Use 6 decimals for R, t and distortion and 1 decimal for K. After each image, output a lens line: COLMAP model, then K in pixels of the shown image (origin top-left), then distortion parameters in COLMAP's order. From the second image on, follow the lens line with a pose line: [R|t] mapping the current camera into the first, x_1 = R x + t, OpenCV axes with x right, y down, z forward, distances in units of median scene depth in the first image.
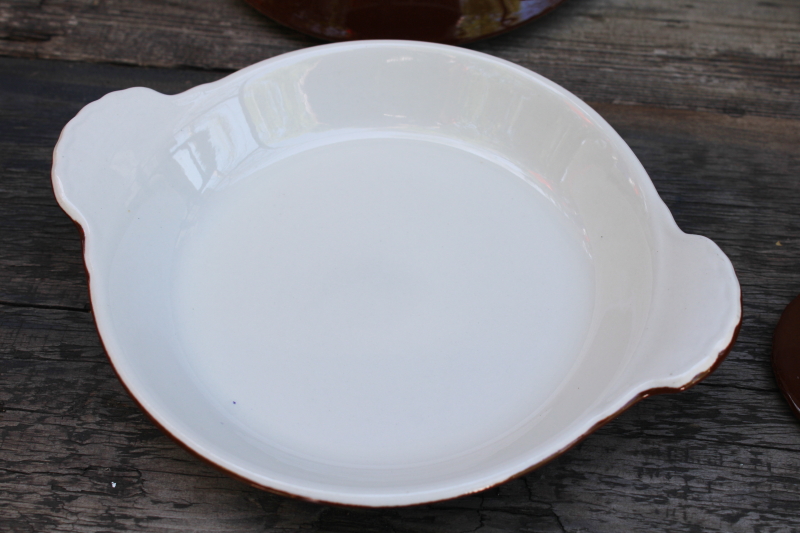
lens RADIAL K [[1241.7, 0, 400.0], [0, 1241.7, 266.5], [0, 0, 1]] dist [-0.049628, 0.079050]
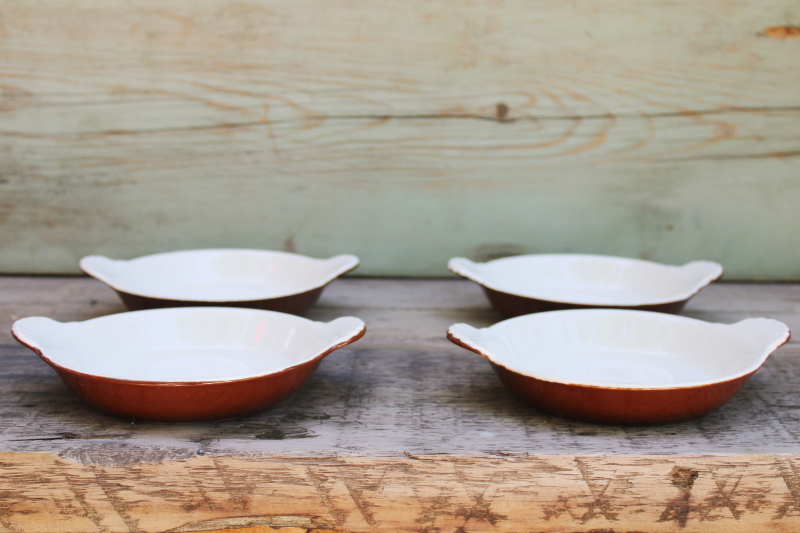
lens RADIAL K [[1241.7, 0, 400.0], [0, 1241.7, 266.5], [0, 0, 1]] dist [-0.049628, 0.079050]
pose [[0.988403, -0.000957, 0.151851, -0.093444], [0.098527, 0.764962, -0.636495, 1.072232], [-0.115551, 0.644074, 0.756185, -0.577252]]
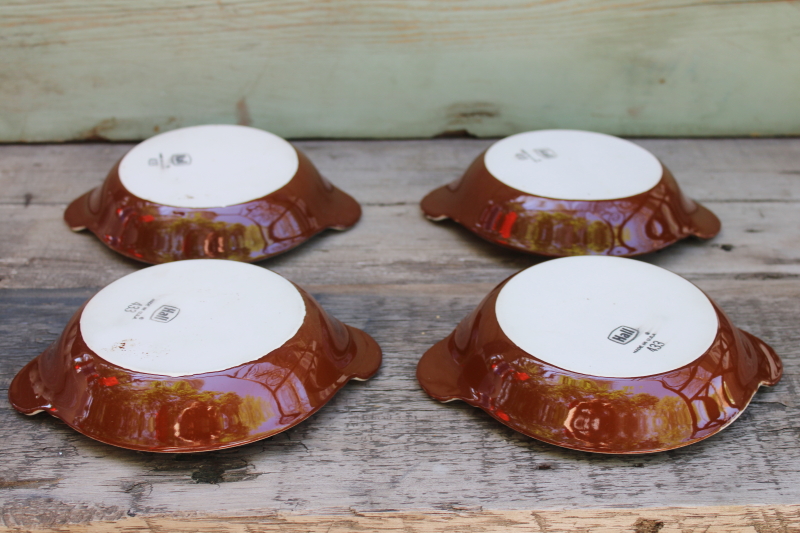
lens RADIAL K [[1241.7, 0, 400.0], [0, 1241.7, 266.5], [0, 0, 1]] dist [-0.049628, 0.079050]
pose [[0.988020, -0.058224, 0.142920, 0.014765], [0.107477, 0.924189, -0.366500, 0.540824], [-0.110746, 0.377470, 0.919376, -0.697592]]
